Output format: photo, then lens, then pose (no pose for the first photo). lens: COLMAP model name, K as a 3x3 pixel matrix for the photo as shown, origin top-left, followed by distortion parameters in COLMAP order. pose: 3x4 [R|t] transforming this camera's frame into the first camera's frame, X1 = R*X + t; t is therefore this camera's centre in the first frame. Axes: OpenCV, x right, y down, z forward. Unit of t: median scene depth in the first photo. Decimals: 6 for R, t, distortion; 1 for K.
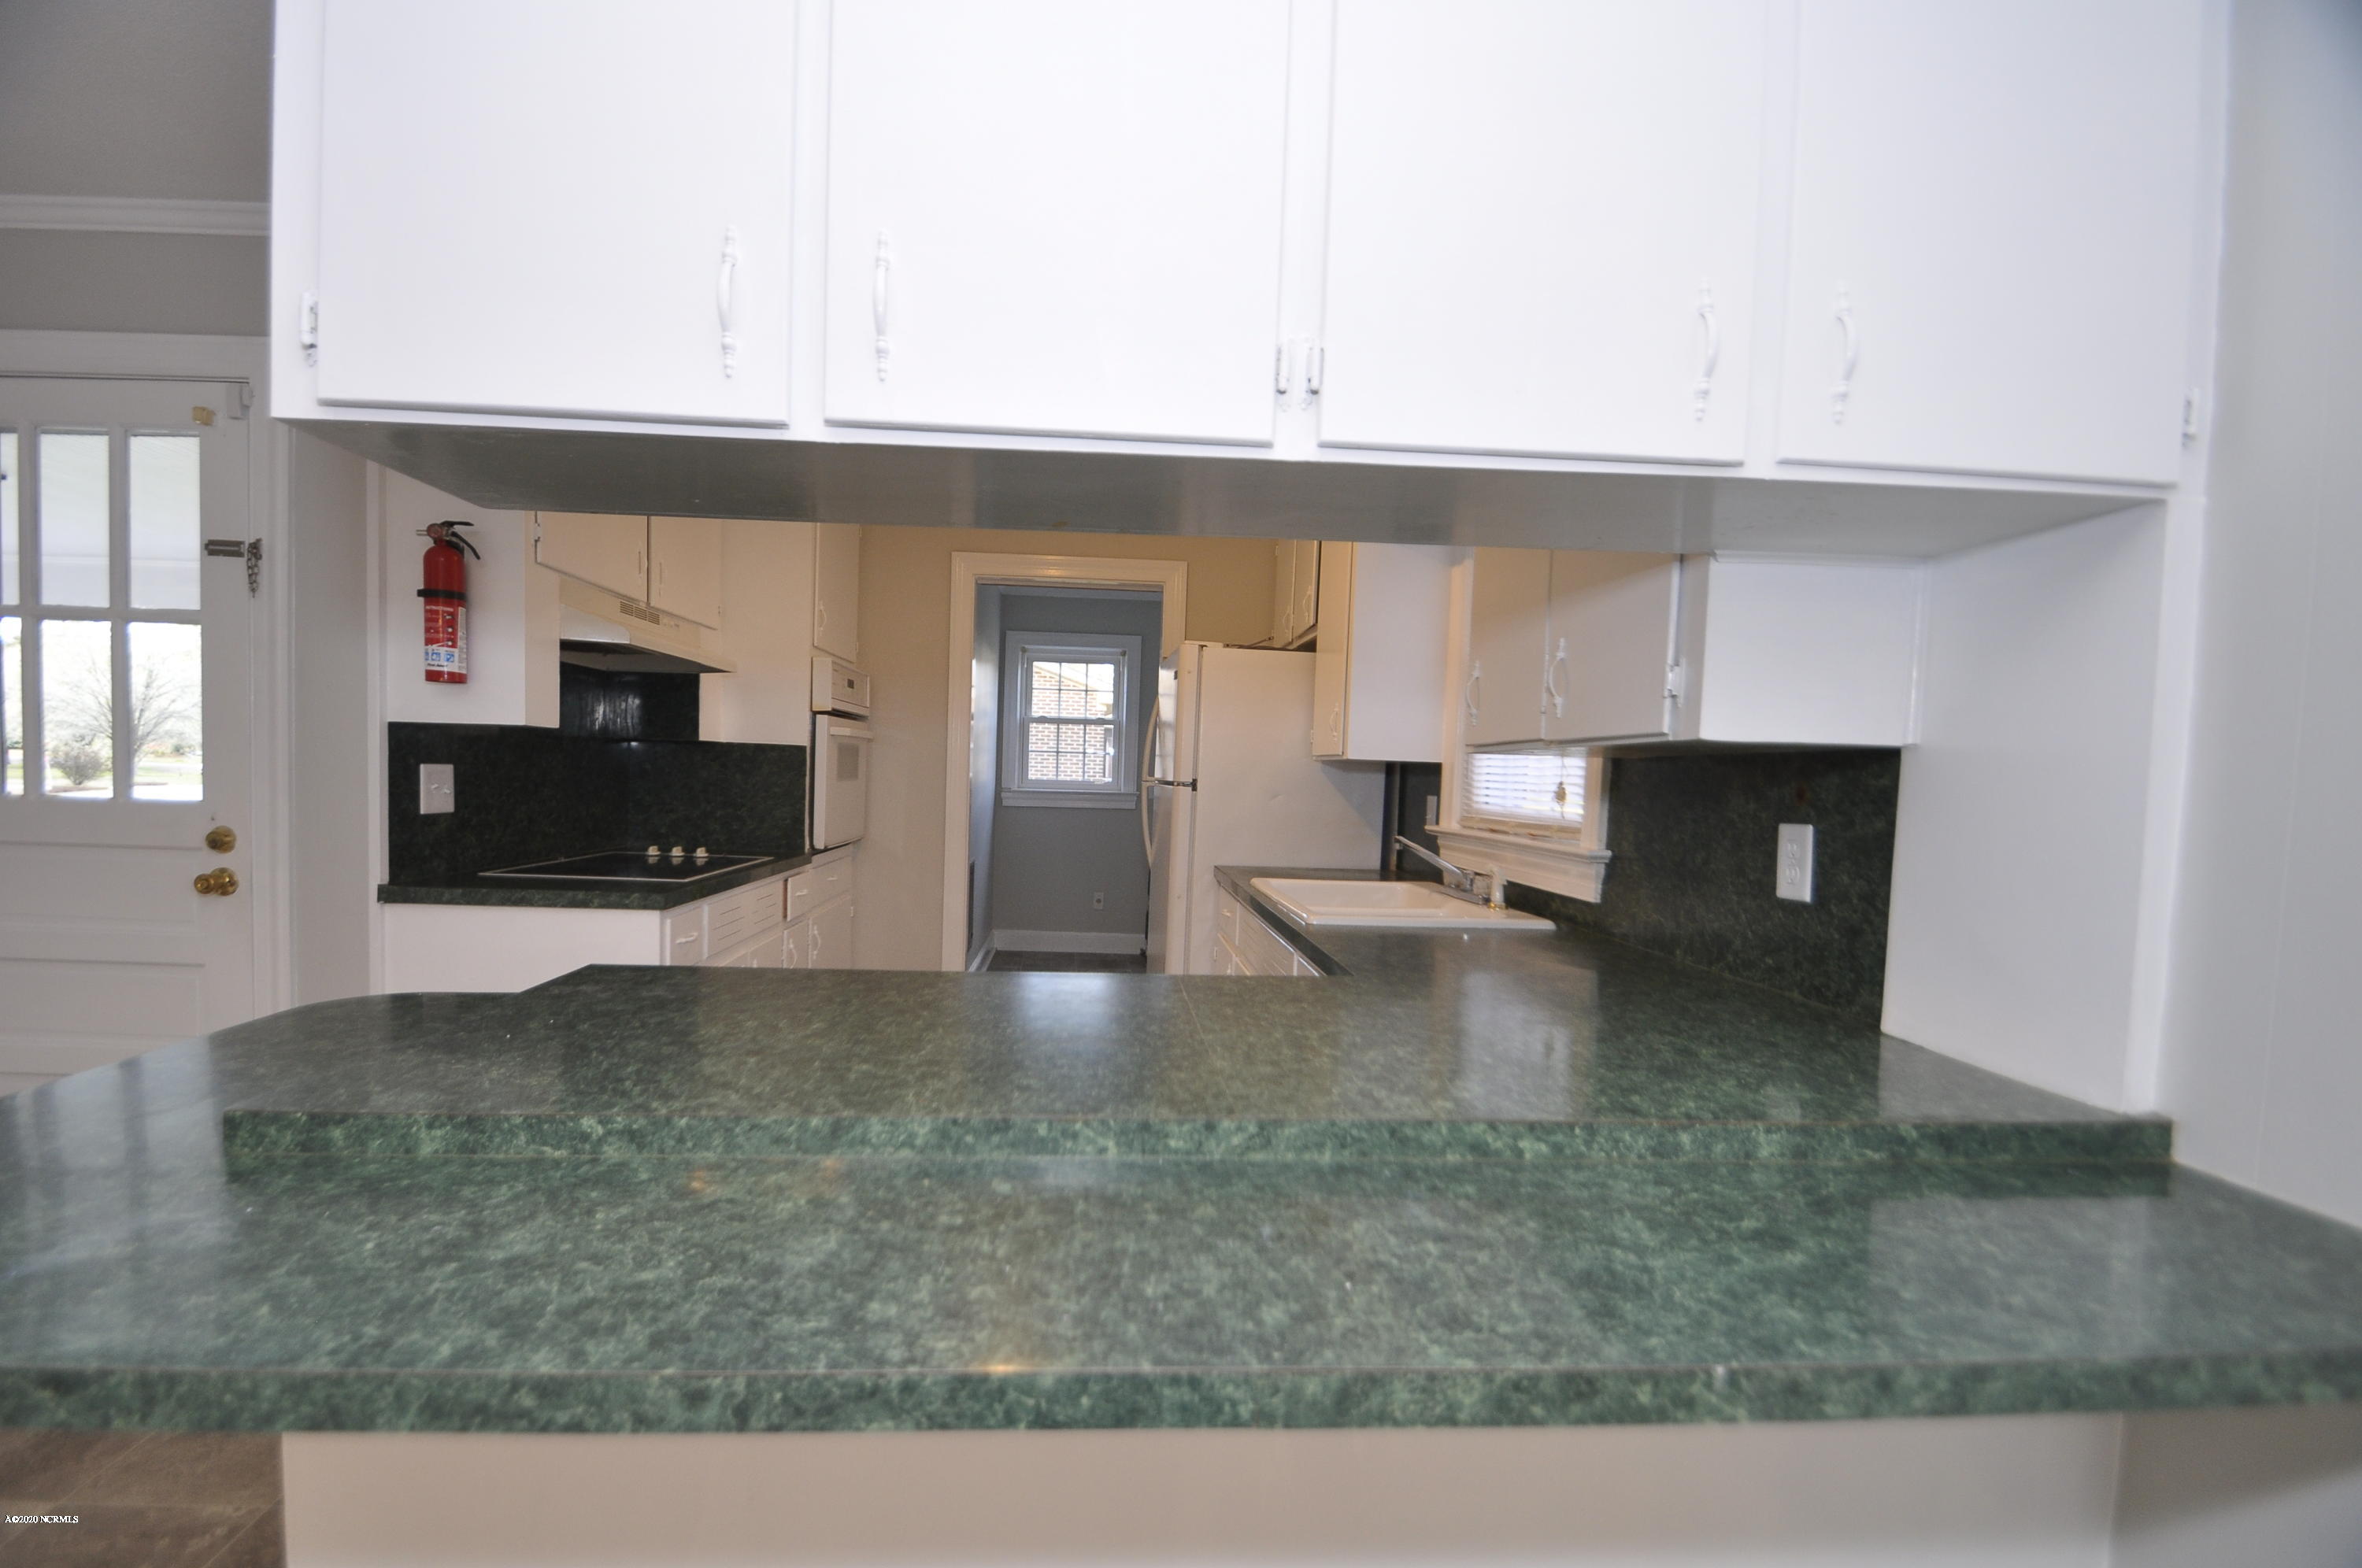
lens RADIAL K [[1027.1, 0, 1134.8], [0, 1027.1, 794.7], [0, 0, 1]] dist [-0.001115, -0.000231]
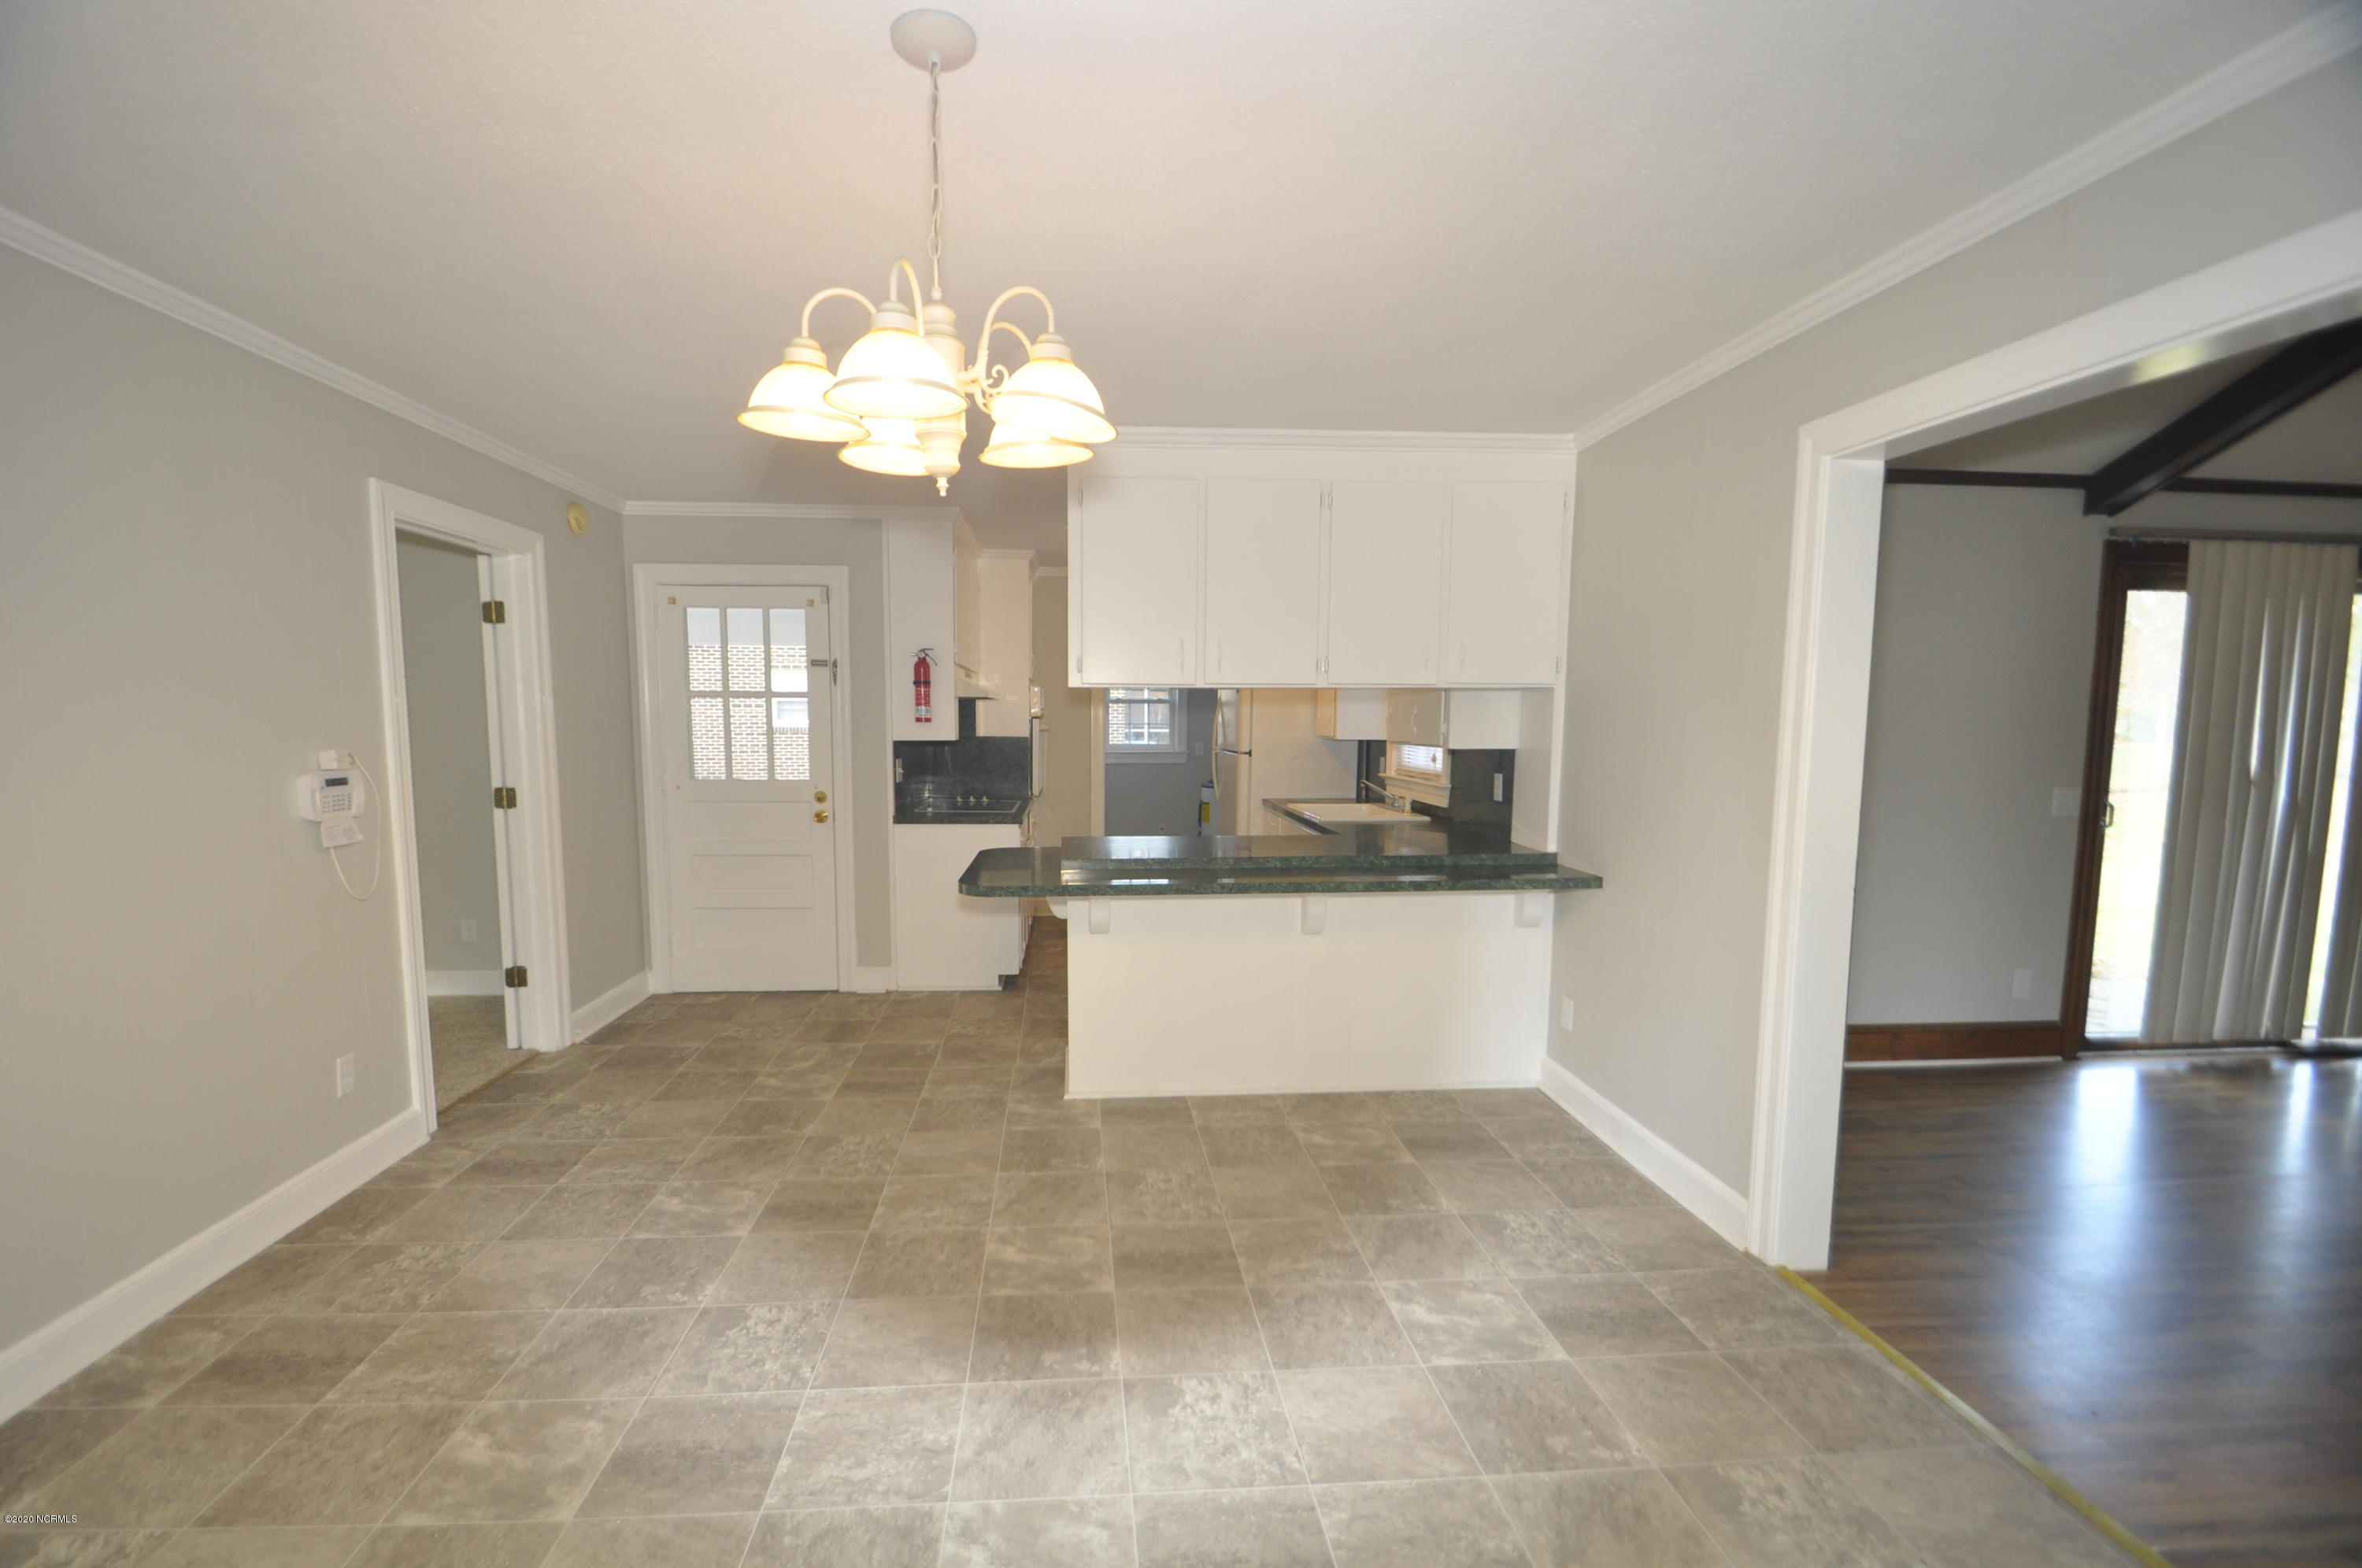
lens RADIAL K [[1027.1, 0, 1134.8], [0, 1027.1, 794.7], [0, 0, 1]] dist [-0.001115, -0.000231]
pose [[0.999567, -0.028070, 0.008778, -0.243299], [0.027567, 0.998215, 0.052971, -0.058643], [-0.010249, -0.052706, 0.998557, -1.182244]]
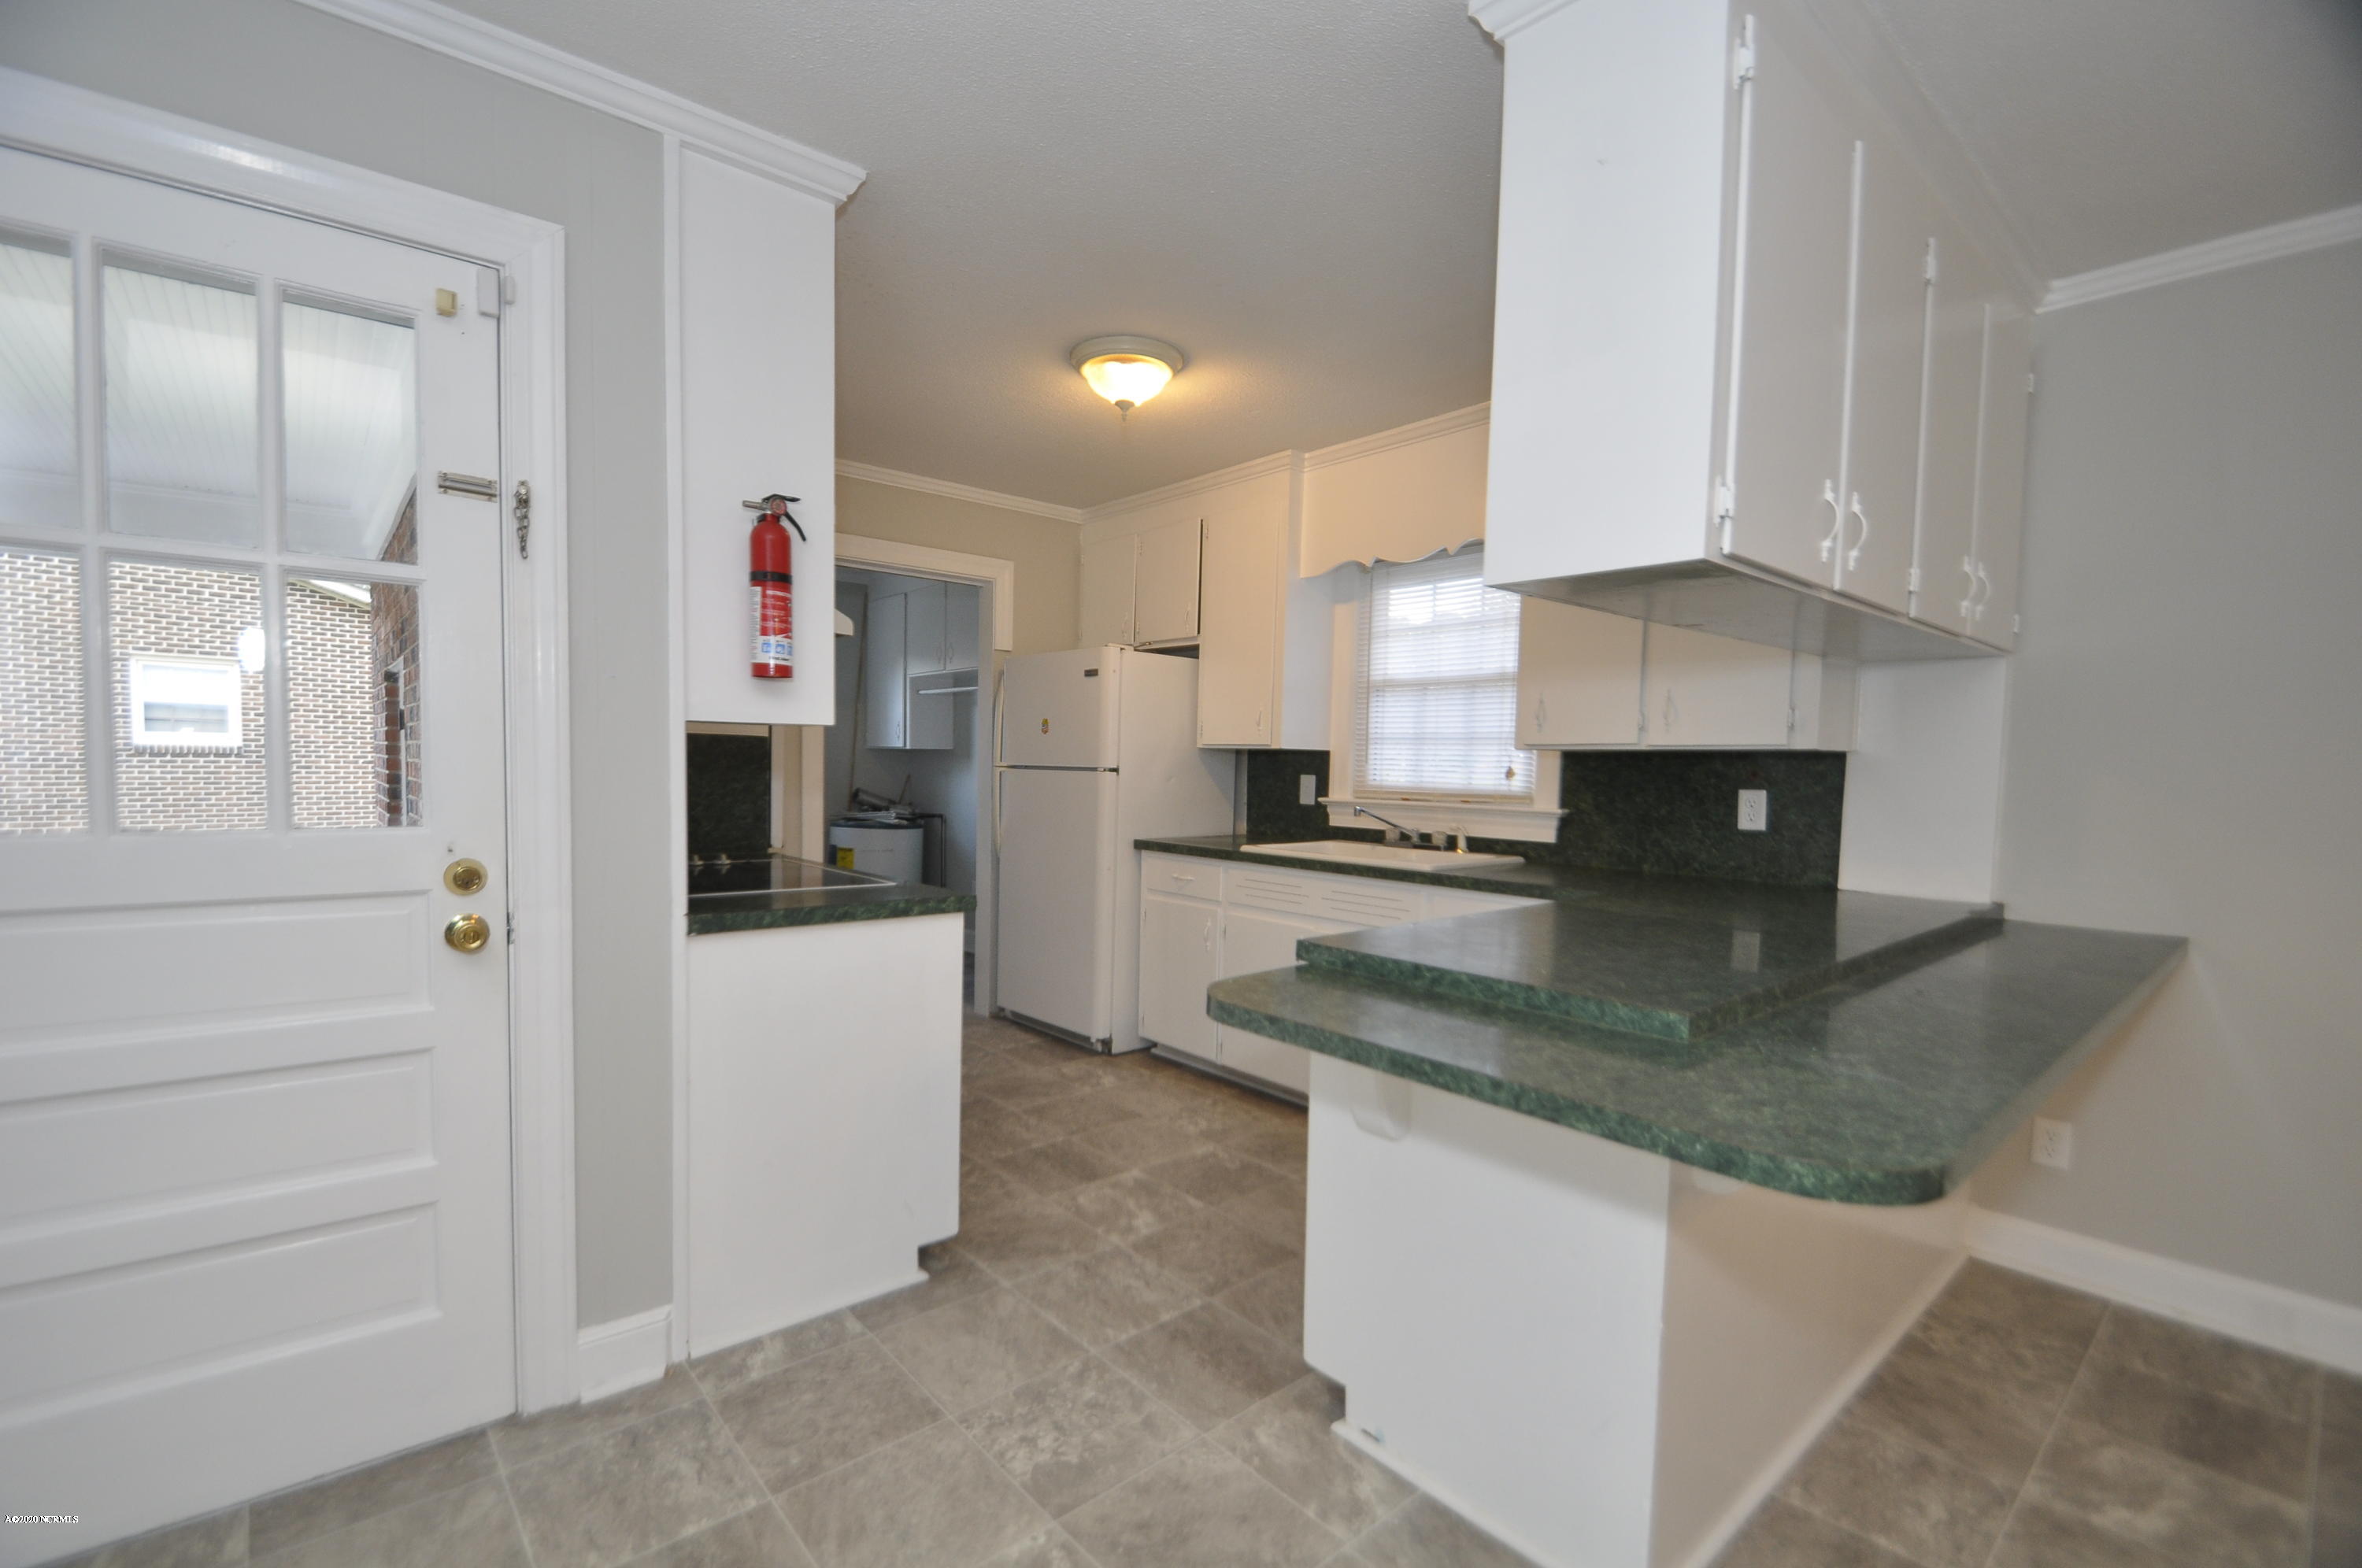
lens RADIAL K [[1045.1, 0, 1132.1], [0, 1045.1, 809.2], [0, 0, 1]] dist [0.001262, 0.000017]
pose [[0.802531, -0.043902, 0.594993, -0.952597], [0.019460, 0.998684, 0.047441, -0.032634], [-0.596293, -0.026494, 0.802330, 0.091775]]
